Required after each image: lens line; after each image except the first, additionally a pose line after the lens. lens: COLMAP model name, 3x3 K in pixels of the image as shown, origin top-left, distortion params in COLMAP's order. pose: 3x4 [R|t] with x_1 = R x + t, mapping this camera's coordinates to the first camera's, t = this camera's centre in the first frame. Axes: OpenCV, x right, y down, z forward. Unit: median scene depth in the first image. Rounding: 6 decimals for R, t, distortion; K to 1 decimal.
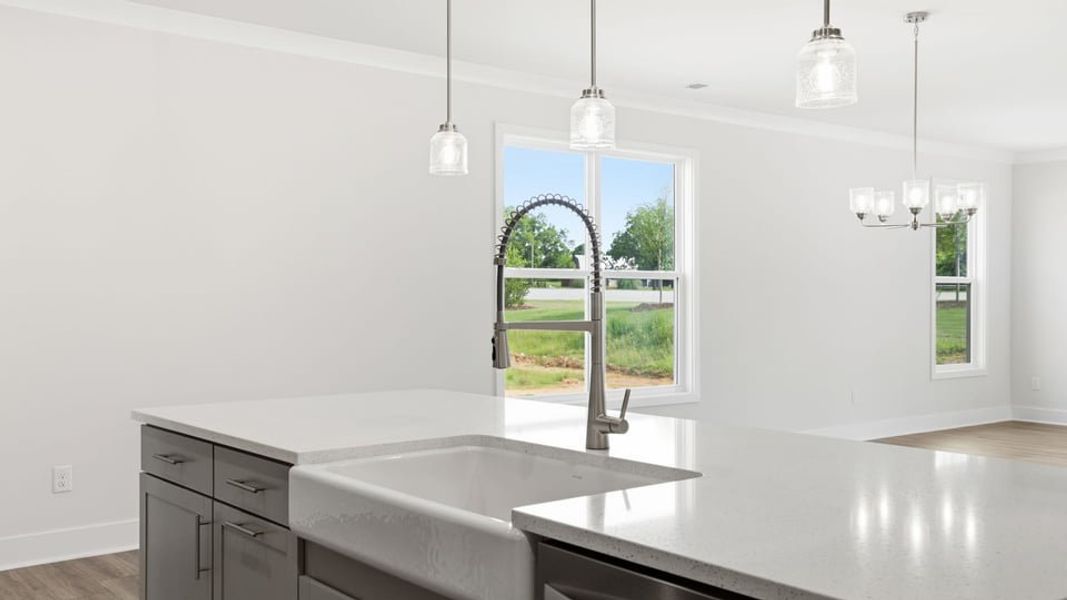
lens RADIAL K [[1027.1, 0, 528.7], [0, 1027.1, 306.0], [0, 0, 1]] dist [0.062458, 0.000000]
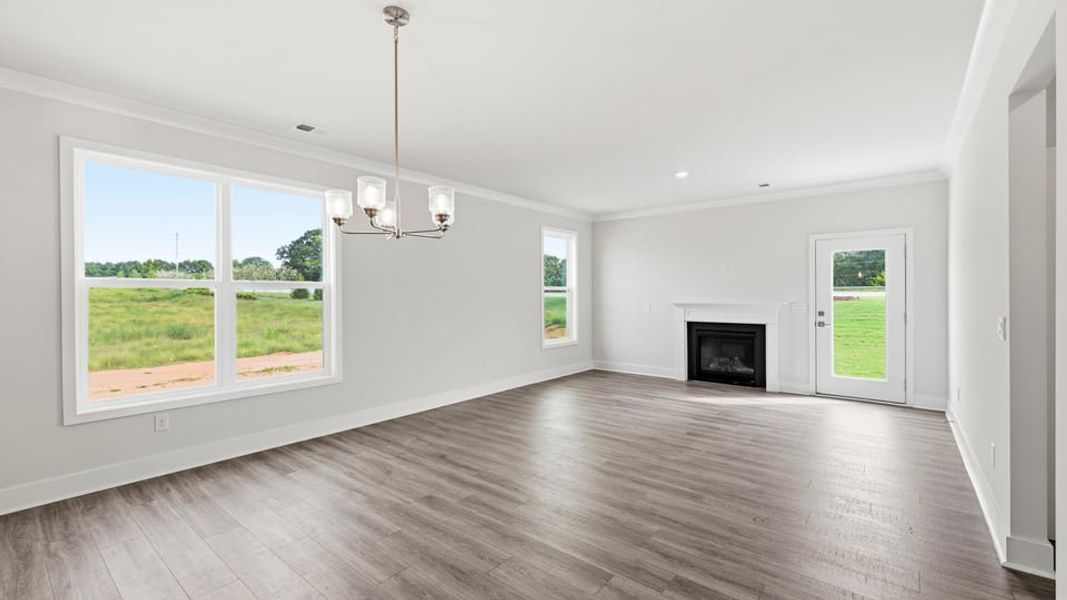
lens RADIAL K [[458.1, 0, 530.3], [0, 458.1, 295.5], [0, 0, 1]] dist [-0.000126, 0.000059]
pose [[0.975409, -0.004766, 0.220352, 0.397301], [0.006173, 0.999965, -0.005699, -0.018342], [-0.220317, 0.006920, 0.975404, 0.566019]]
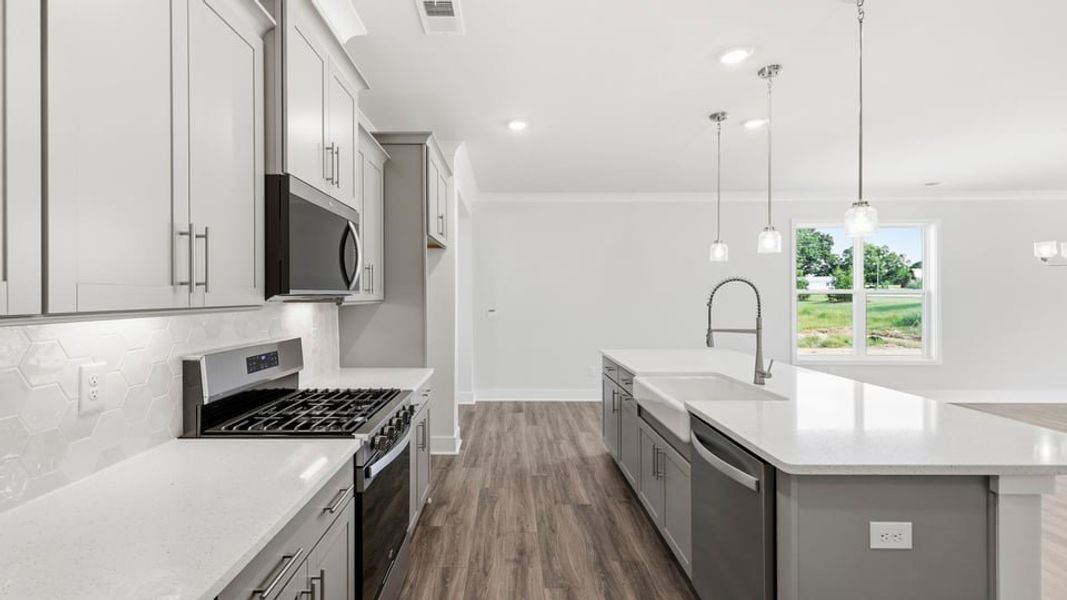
lens RADIAL K [[458.1, 0, 497.5], [0, 458.1, 293.6], [0, 0, 1]] dist [-0.000126, 0.000059]
pose [[0.770519, -0.002170, -0.637414, 0.120531], [-0.004368, 0.999953, -0.008684, -0.024662], [0.637403, 0.009476, 0.770473, -0.084127]]
